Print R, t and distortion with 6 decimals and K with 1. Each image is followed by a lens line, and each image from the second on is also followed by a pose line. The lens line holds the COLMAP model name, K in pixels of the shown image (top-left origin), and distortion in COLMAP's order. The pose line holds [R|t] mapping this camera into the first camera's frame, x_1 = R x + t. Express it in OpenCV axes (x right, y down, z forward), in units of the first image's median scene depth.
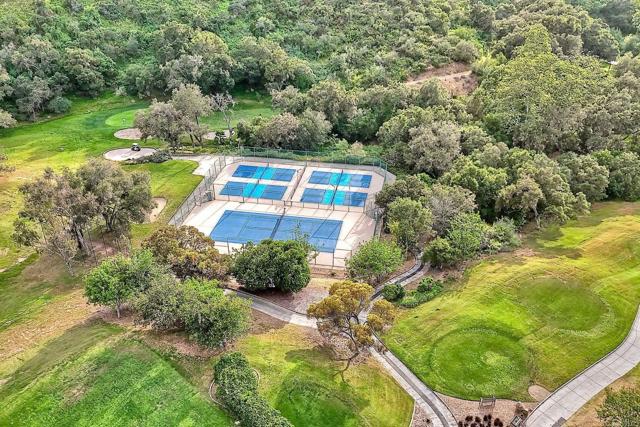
lens RADIAL K [[509.7, 0, 320.0], [0, 509.7, 213.5], [0, 0, 1]] dist [0.007695, 0.002230]
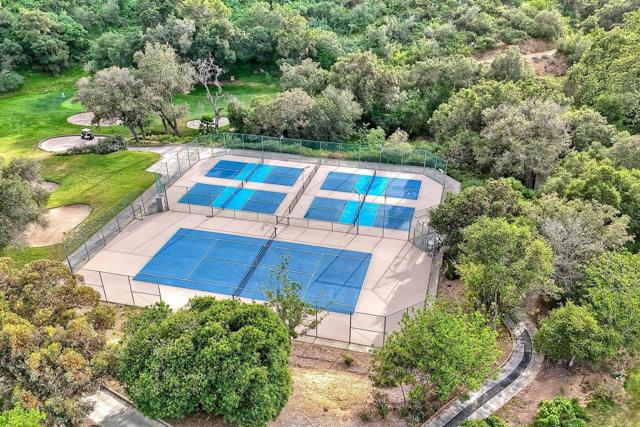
lens RADIAL K [[509.7, 0, 320.0], [0, 509.7, 213.5], [0, 0, 1]] dist [0.007695, 0.002230]
pose [[0.997035, 0.033023, -0.069510, 0.019546], [-0.035242, 0.998899, -0.030948, -0.009214], [0.068412, 0.033306, 0.997101, 0.333665]]
